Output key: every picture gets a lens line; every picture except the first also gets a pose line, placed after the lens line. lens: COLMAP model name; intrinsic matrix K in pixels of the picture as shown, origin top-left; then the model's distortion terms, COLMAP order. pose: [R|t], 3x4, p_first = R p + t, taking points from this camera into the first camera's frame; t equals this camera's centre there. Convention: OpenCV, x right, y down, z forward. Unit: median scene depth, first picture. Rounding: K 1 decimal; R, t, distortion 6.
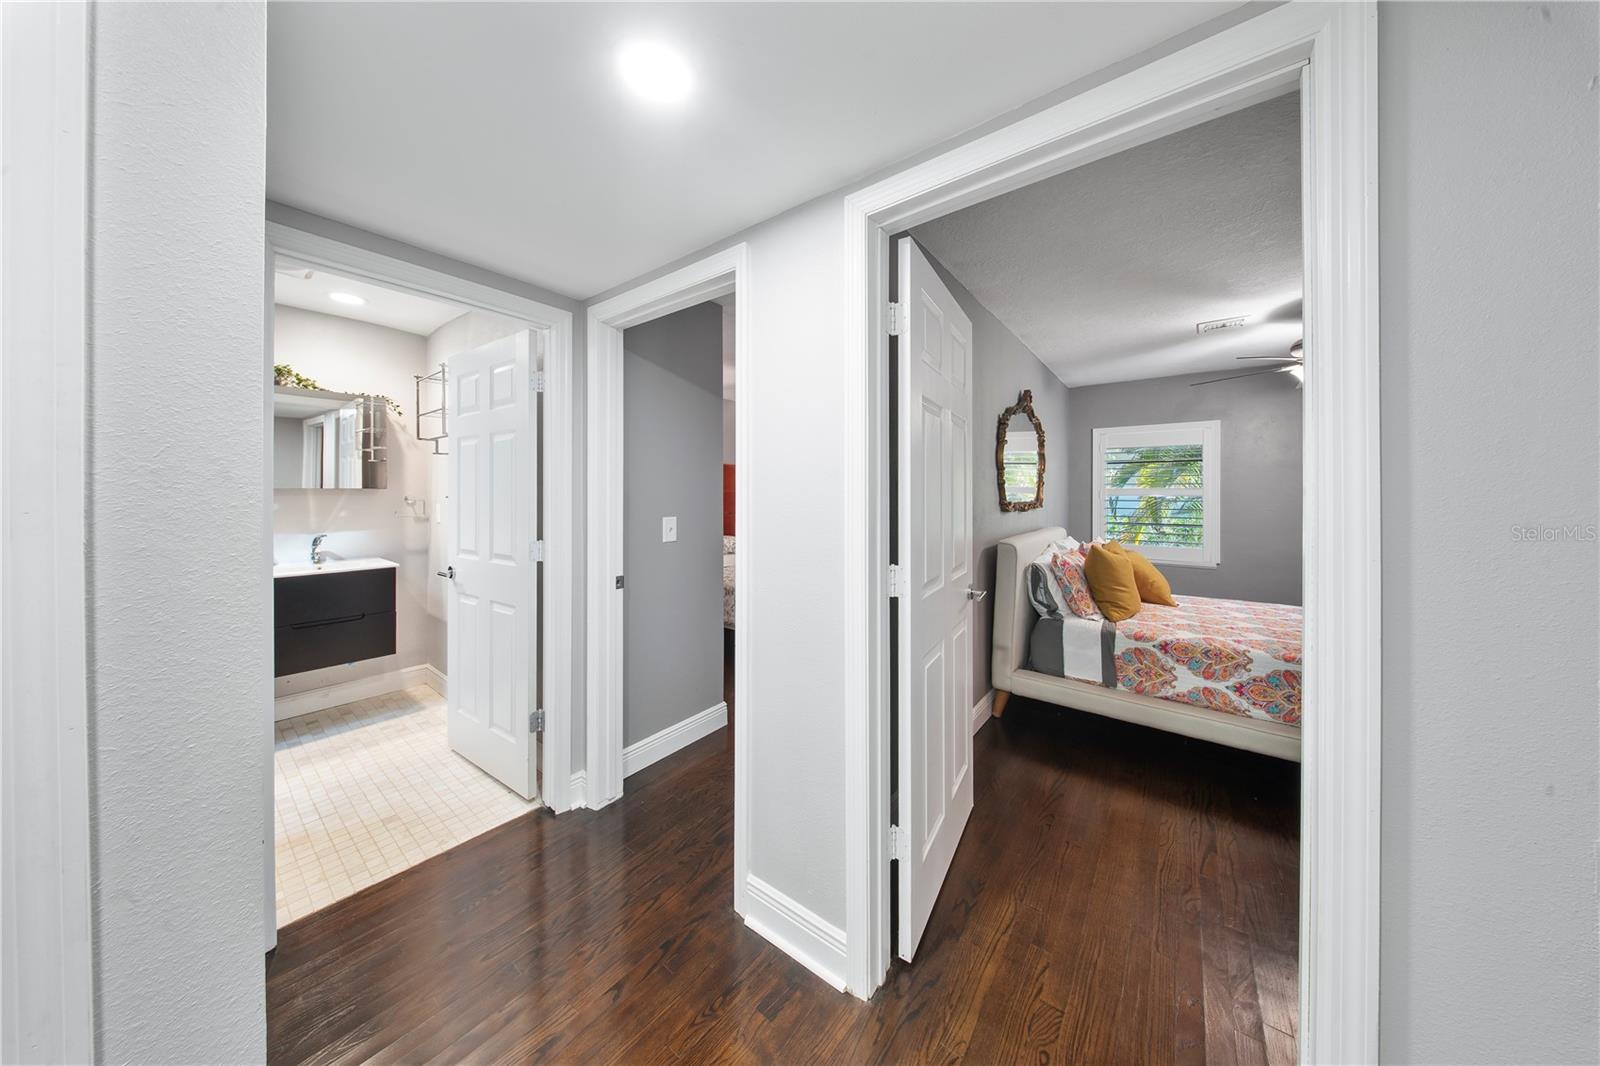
lens RADIAL K [[490.4, 0, 797.8], [0, 490.4, 491.5], [0, 0, 1]] dist [-0.000573, -0.000078]
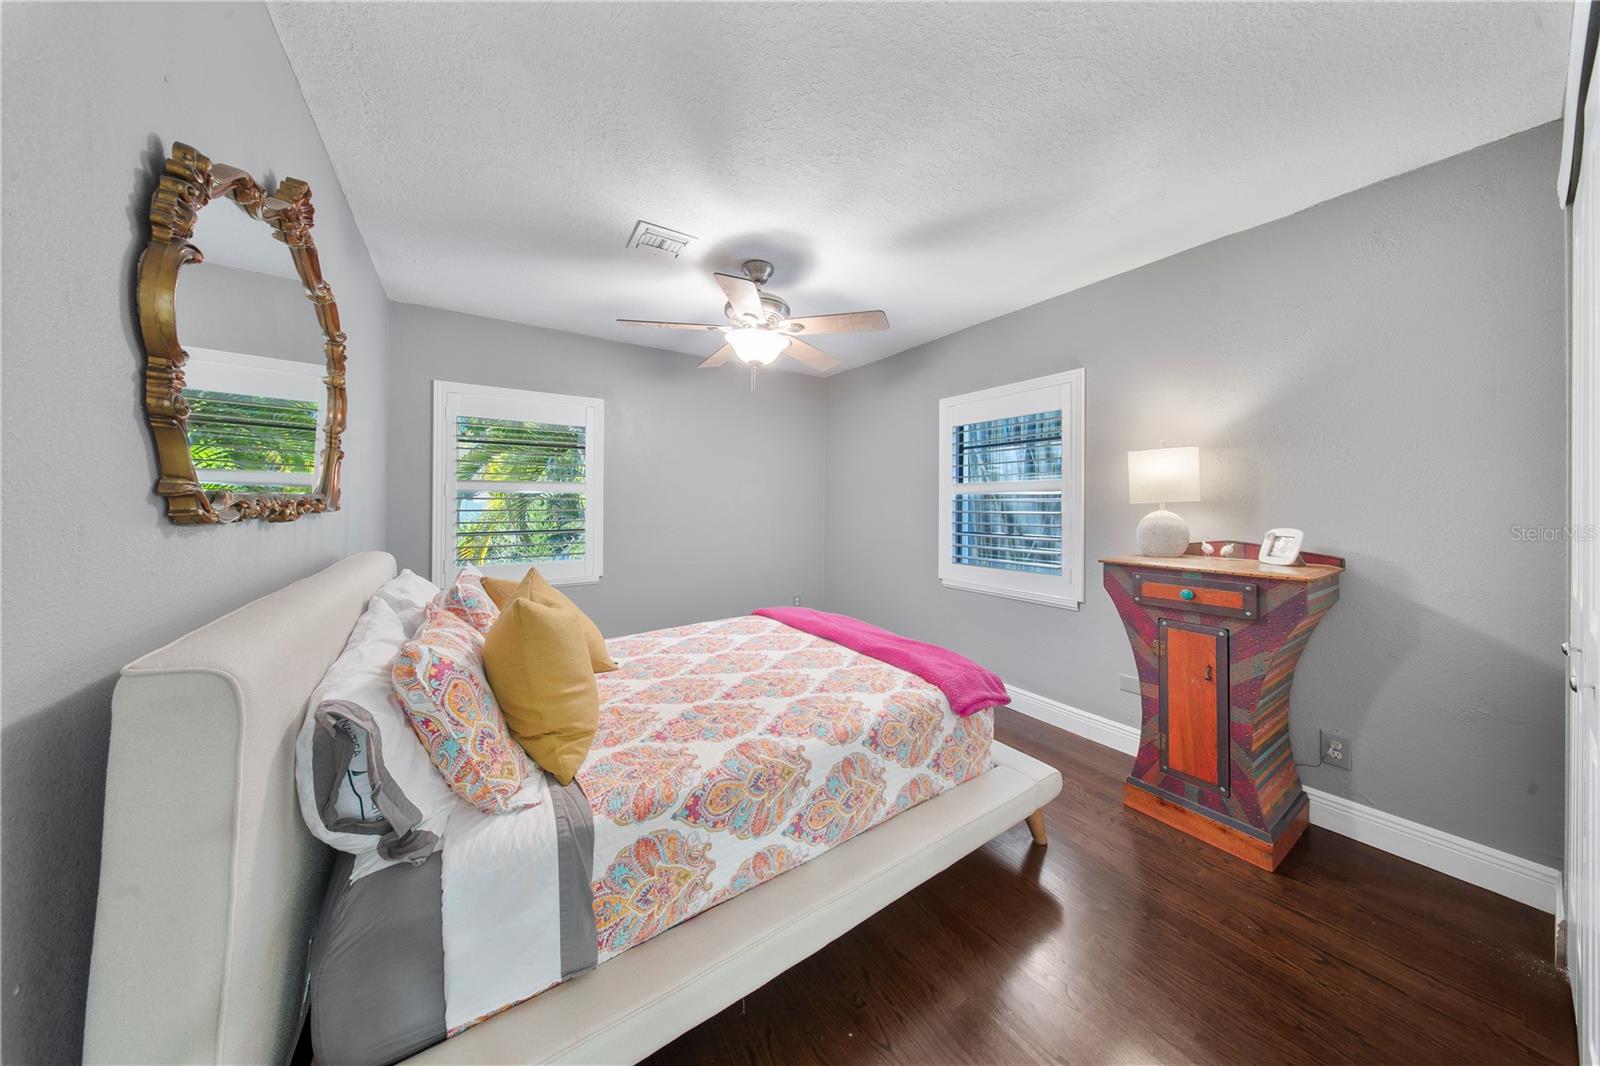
lens RADIAL K [[490.4, 0, 797.8], [0, 490.4, 491.5], [0, 0, 1]] dist [-0.000573, -0.000078]
pose [[0.317775, 0.010984, 0.948102, 0.304113], [0.001900, 0.999924, -0.012221, 0.029668], [-0.948164, 0.005685, 0.317730, 0.663737]]
